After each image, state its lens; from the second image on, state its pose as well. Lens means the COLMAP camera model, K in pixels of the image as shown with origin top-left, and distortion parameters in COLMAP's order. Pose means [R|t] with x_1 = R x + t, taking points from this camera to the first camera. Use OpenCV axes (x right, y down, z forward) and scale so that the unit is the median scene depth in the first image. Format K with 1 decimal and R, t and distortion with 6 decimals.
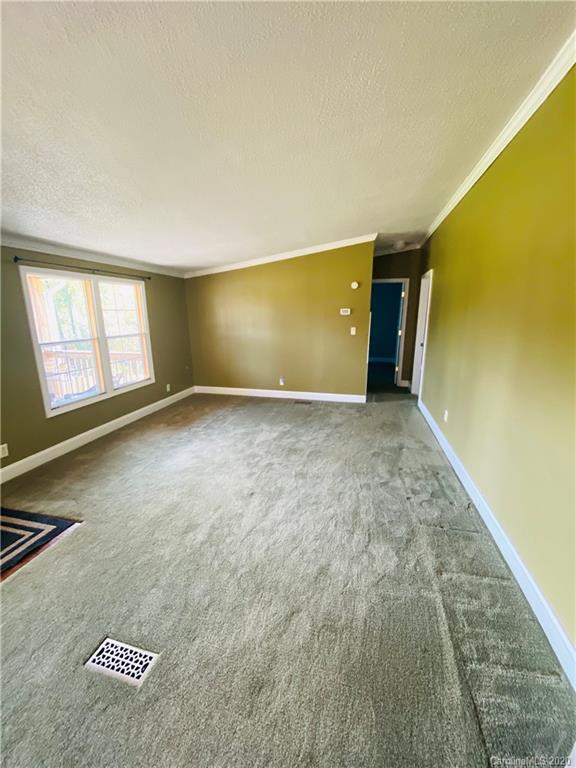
lens RADIAL K [[313.9, 0, 288.0], [0, 313.9, 384.0], [0, 0, 1]] dist [0.030860, -0.020664]
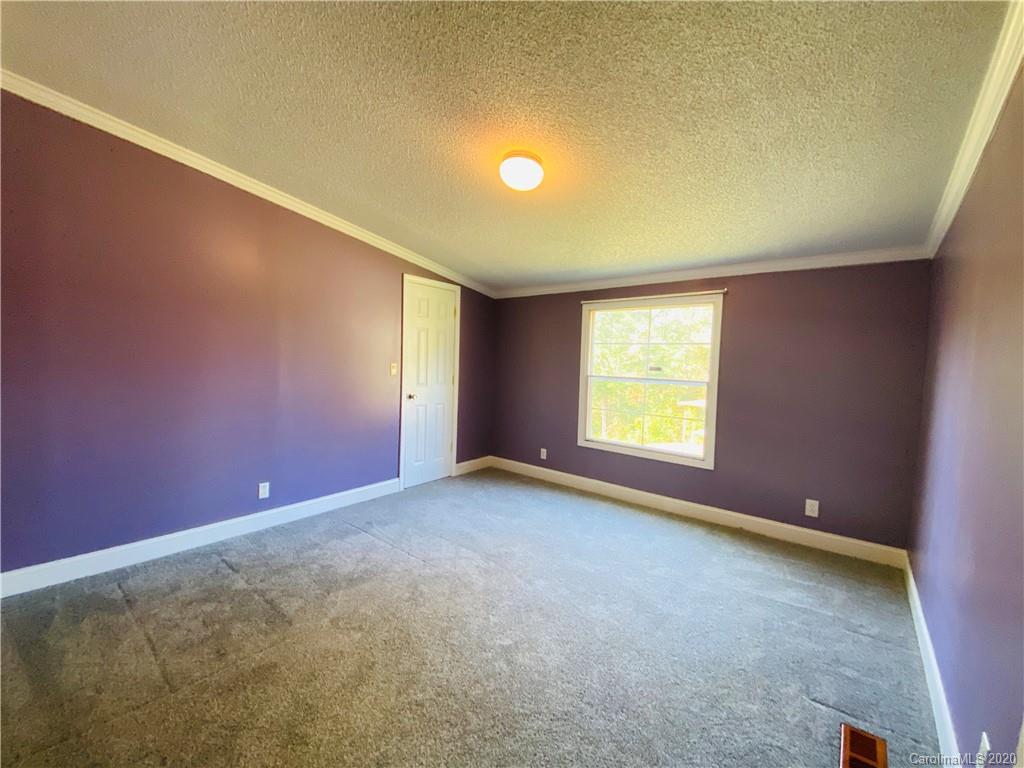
lens RADIAL K [[415.9, 0, 514.6], [0, 415.9, 382.0], [0, 0, 1]] dist [0.026401, -0.019822]
pose [[-0.433222, 0.075532, -0.898117, 0.543568], [-0.198779, 0.963937, 0.176952, -0.299515], [0.879094, 0.255186, -0.402585, 1.352541]]
